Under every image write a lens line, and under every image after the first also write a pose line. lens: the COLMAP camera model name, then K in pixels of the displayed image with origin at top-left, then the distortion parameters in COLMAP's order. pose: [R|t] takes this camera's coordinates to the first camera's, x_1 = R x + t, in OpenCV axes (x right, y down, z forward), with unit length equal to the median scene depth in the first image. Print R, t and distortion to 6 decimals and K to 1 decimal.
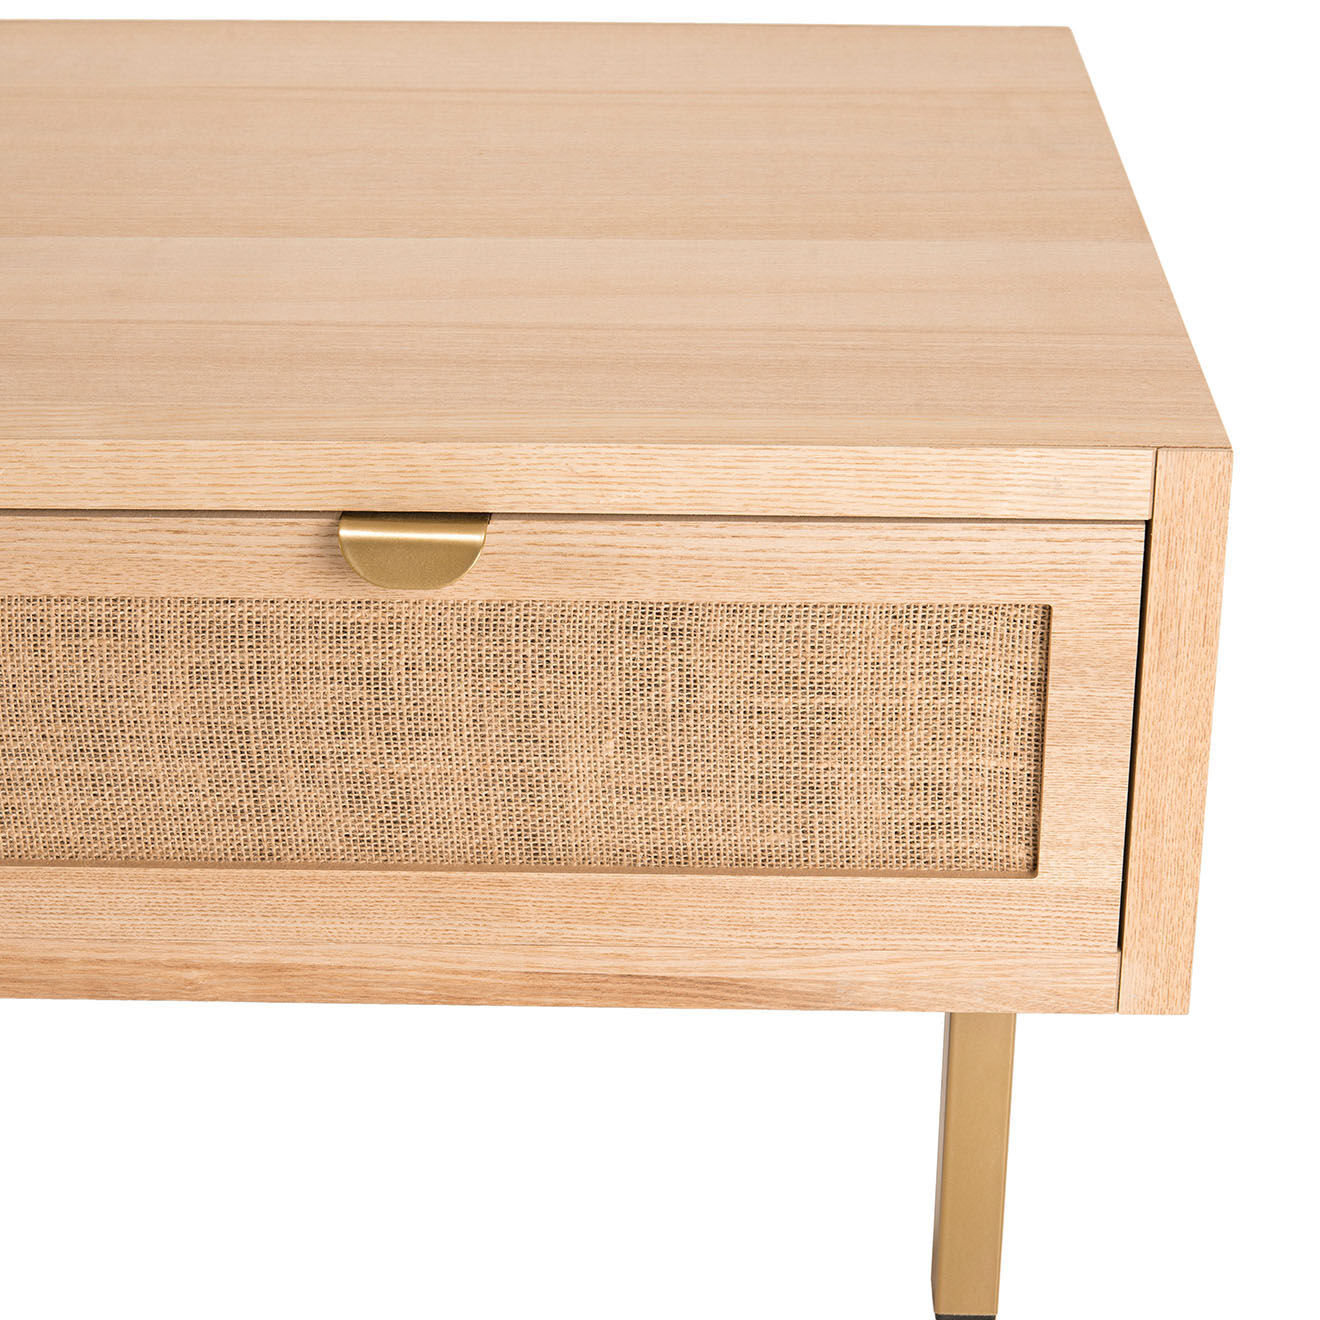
lens RADIAL K [[3206.0, 0, 660.0], [0, 3206.0, 660.0], [0, 0, 1]] dist [-0.074585, -0.211941]
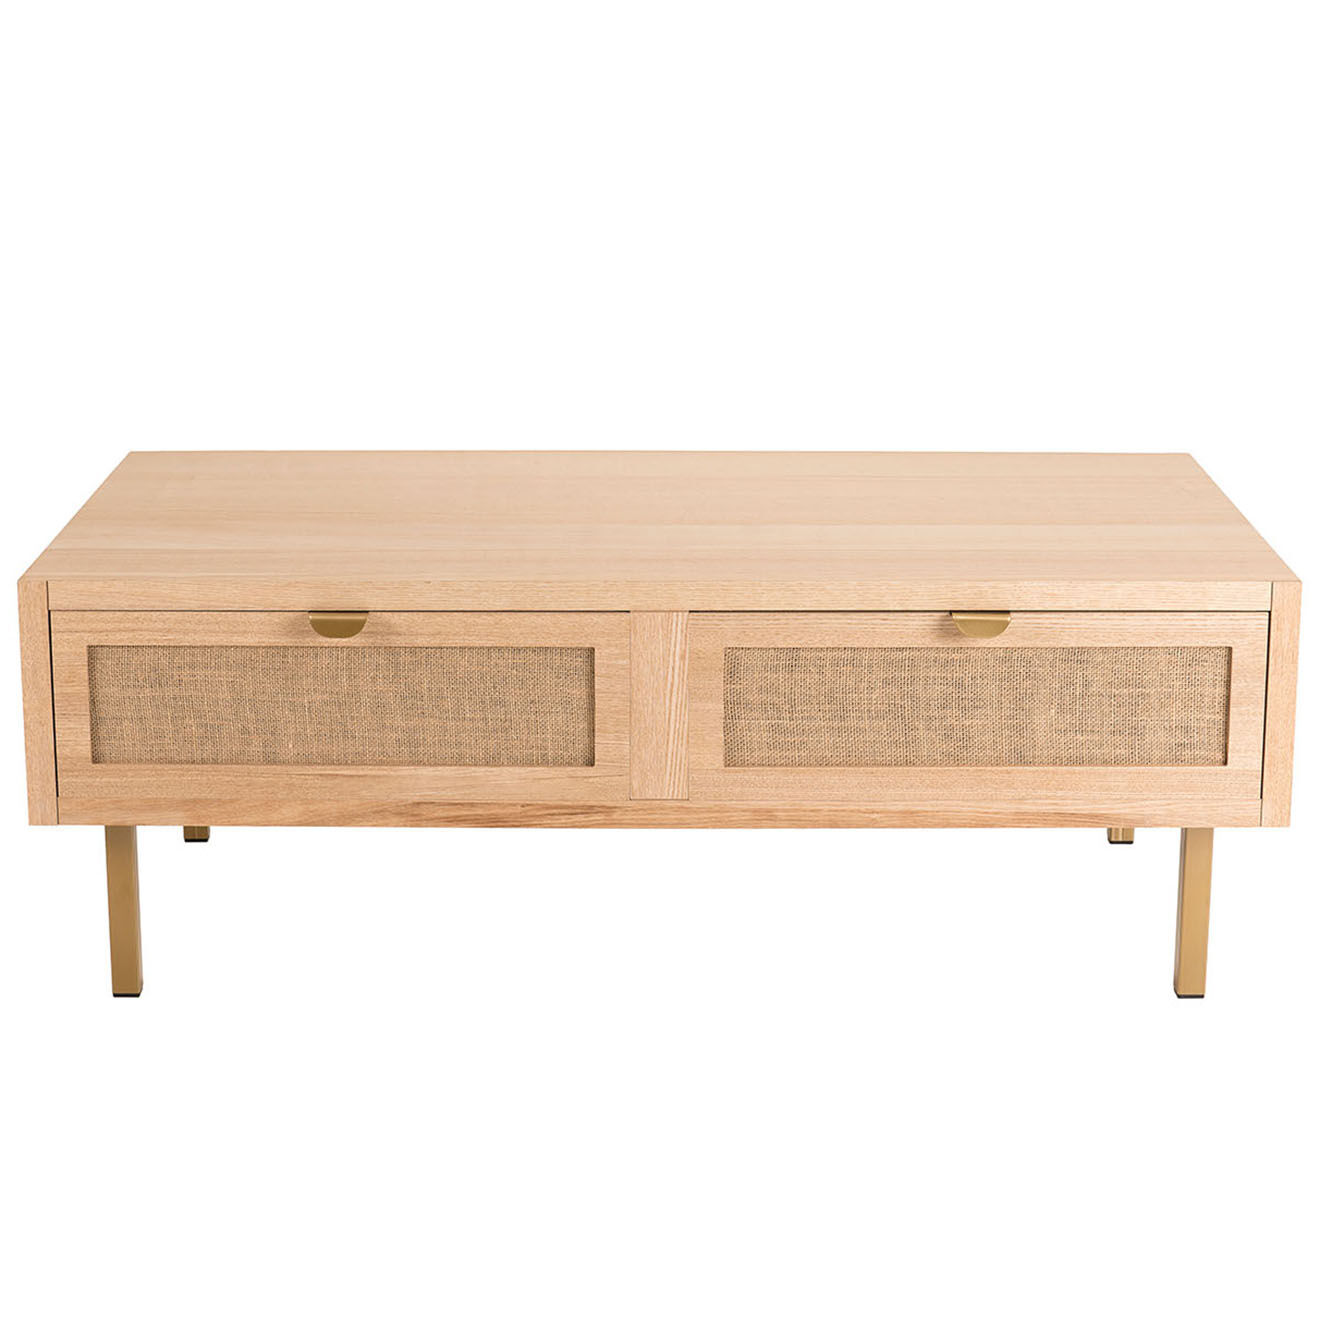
lens RADIAL K [[3452.0, 0, 660.0], [0, 3452.0, 660.0], [0, 0, 1]] dist [-0.326892, -0.030407]
pose [[0.999479, -0.011145, 0.030290, -0.389415], [0.015757, 0.987539, -0.156587, 0.389199], [-0.028167, 0.156982, 0.987200, -1.554125]]
